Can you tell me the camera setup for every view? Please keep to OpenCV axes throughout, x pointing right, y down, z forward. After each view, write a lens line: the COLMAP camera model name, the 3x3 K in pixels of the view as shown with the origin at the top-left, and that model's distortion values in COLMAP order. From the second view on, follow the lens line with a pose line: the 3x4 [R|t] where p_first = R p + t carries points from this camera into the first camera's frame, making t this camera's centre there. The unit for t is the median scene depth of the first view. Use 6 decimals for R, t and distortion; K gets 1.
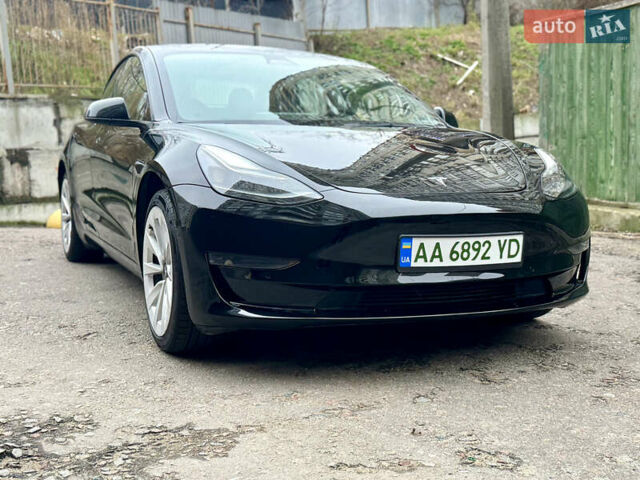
lens RADIAL K [[847.2, 0, 320.0], [0, 847.2, 240.0], [0, 0, 1]] dist [0.140962, -0.078940]
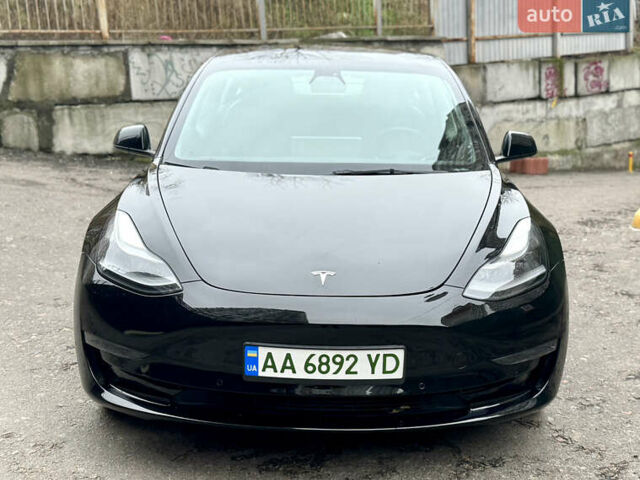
lens RADIAL K [[904.9, 0, 330.0], [0, 904.9, 239.0], [0, 0, 1]] dist [0.094709, -0.047368]
pose [[0.918631, 0.092037, -0.384248, 0.186147], [-0.051932, 0.992180, 0.113498, -0.079545], [0.391689, -0.084309, 0.916227, 0.045774]]
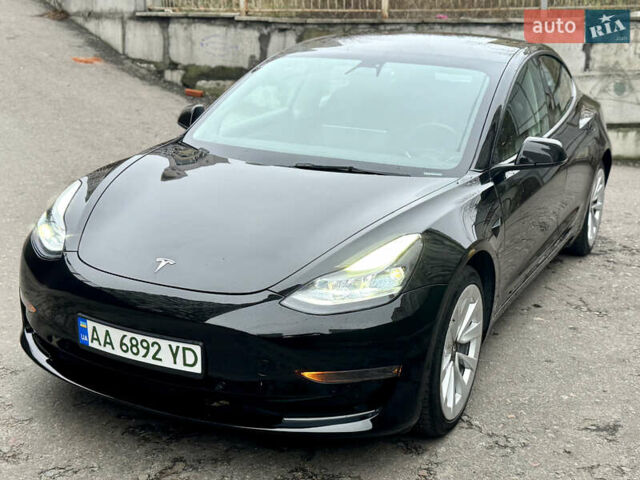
lens RADIAL K [[847.2, 0, 320.0], [0, 847.2, 240.0], [0, 0, 1]] dist [0.140962, -0.078940]
pose [[0.639748, 0.217988, -0.737024, 0.343279], [-0.107998, 0.974918, 0.194606, -0.108824], [0.760959, -0.044901, 0.647244, 0.188885]]
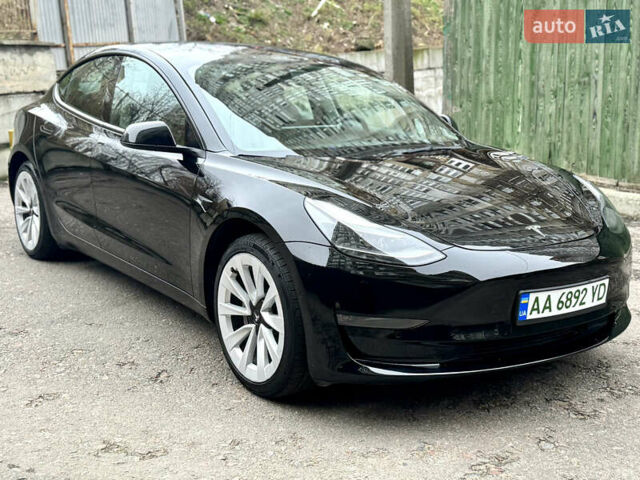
lens RADIAL K [[847.2, 0, 320.0], [0, 847.2, 240.0], [0, 0, 1]] dist [0.140962, -0.078940]
pose [[0.978410, -0.030392, 0.204427, -0.122767], [0.010438, 0.995132, 0.097992, -0.059390], [-0.206410, -0.093742, 0.973965, 0.007826]]
